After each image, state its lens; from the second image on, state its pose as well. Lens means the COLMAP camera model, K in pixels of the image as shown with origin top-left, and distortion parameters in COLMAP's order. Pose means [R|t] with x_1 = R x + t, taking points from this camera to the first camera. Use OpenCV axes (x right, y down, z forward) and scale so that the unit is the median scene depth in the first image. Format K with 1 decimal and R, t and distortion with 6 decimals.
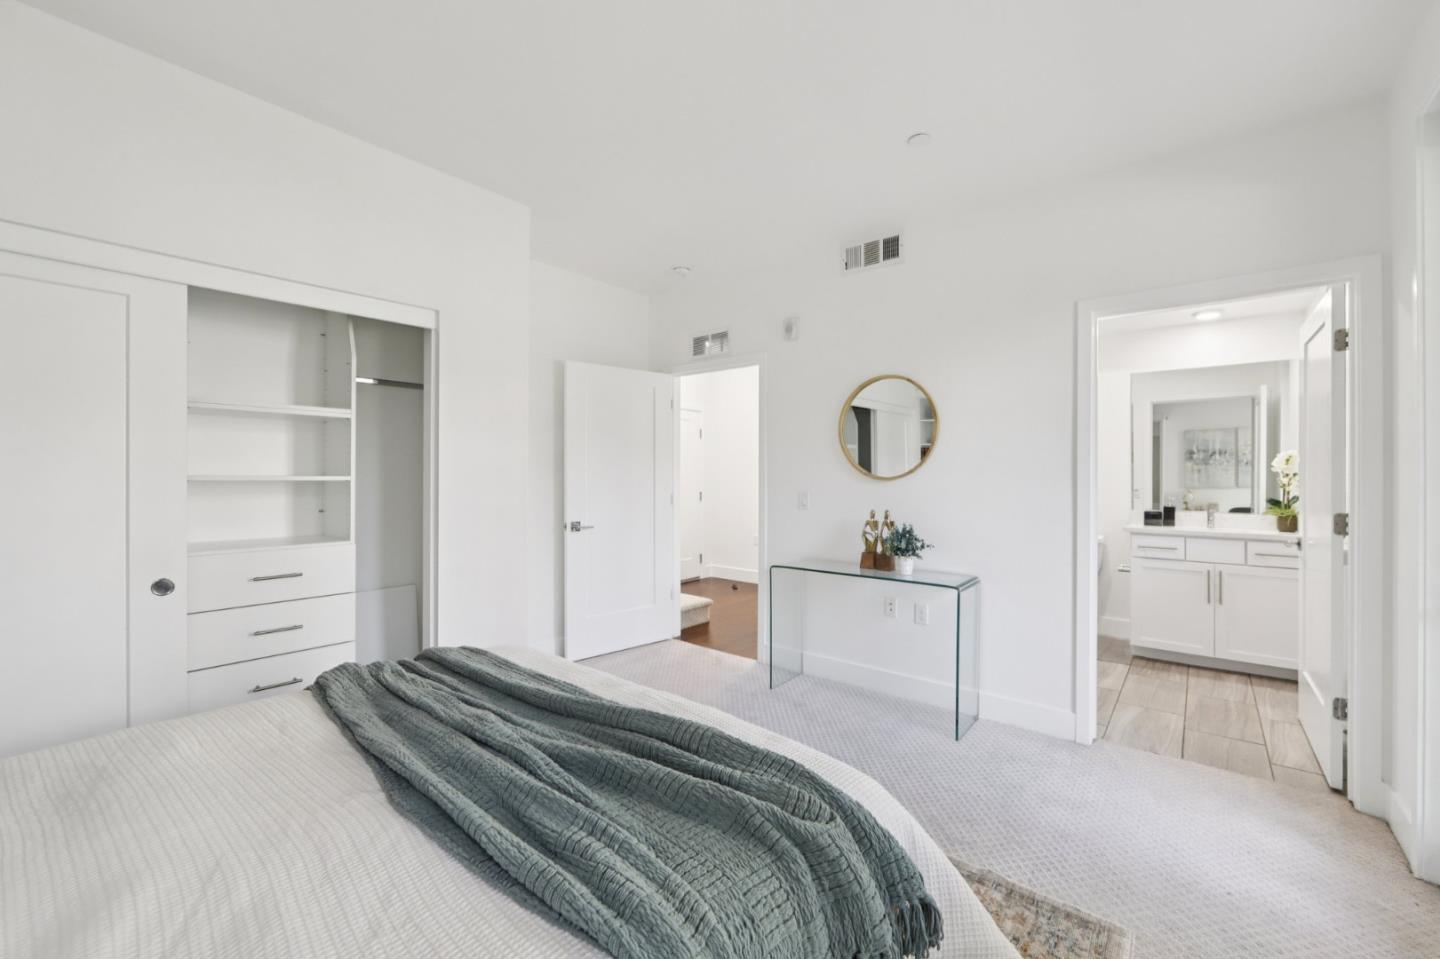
lens RADIAL K [[587.5, 0, 724.8], [0, 587.5, 477.2], [0, 0, 1]] dist [-0.004227, -0.000271]
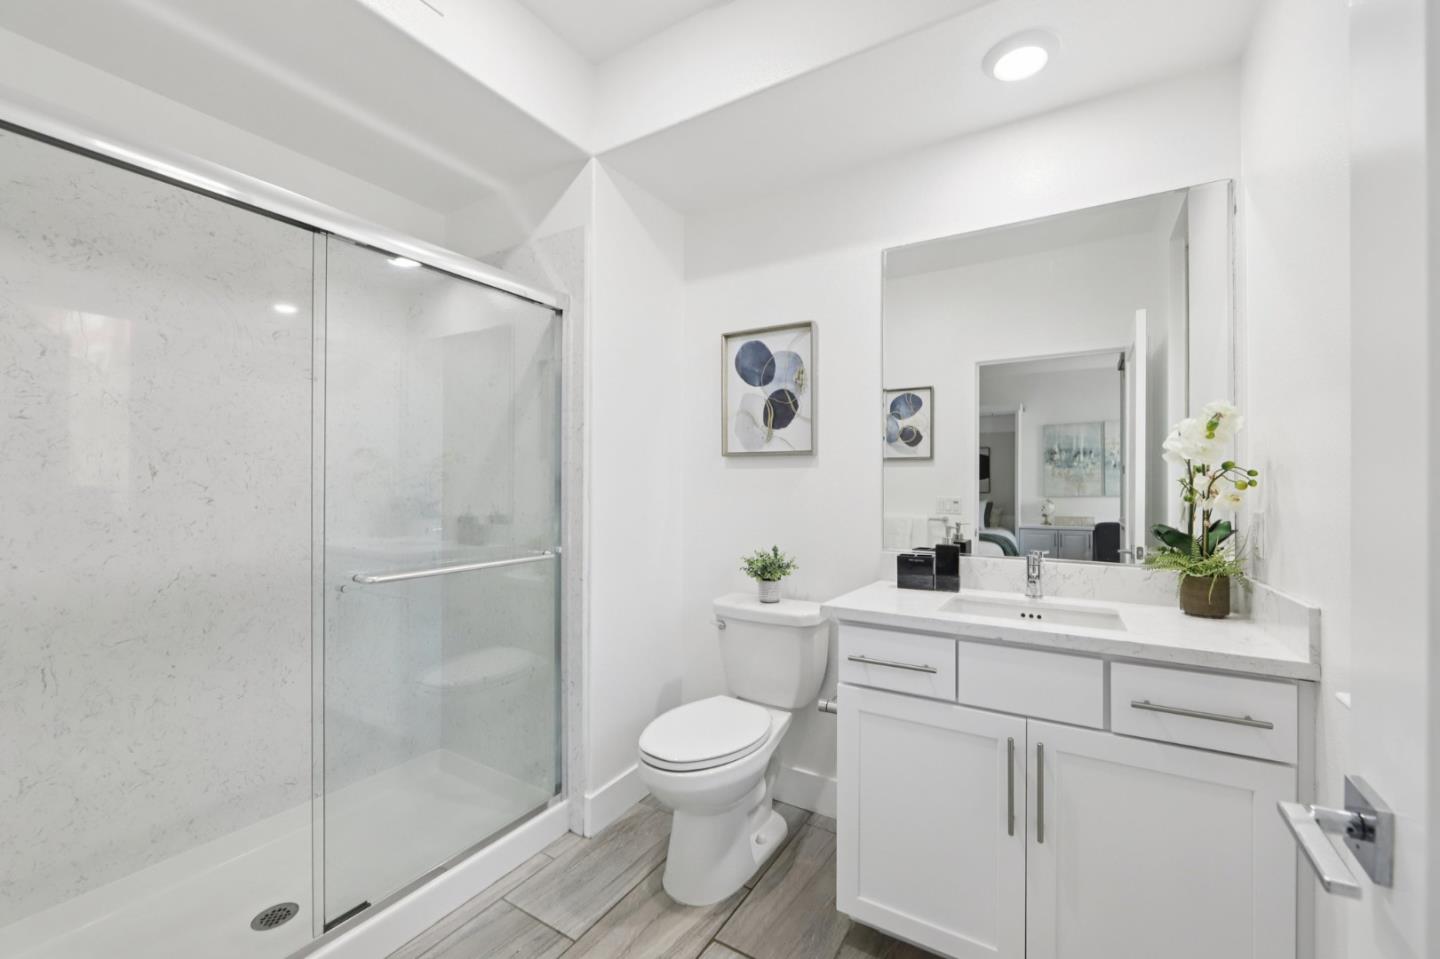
lens RADIAL K [[587.5, 0, 719.6], [0, 587.5, 485.8], [0, 0, 1]] dist [-0.004227, -0.000271]
pose [[0.991110, -0.001254, 0.133041, 0.333596], [0.001301, 0.999999, -0.000269, 0.004173], [-0.133040, 0.000439, 0.991111, 0.371376]]
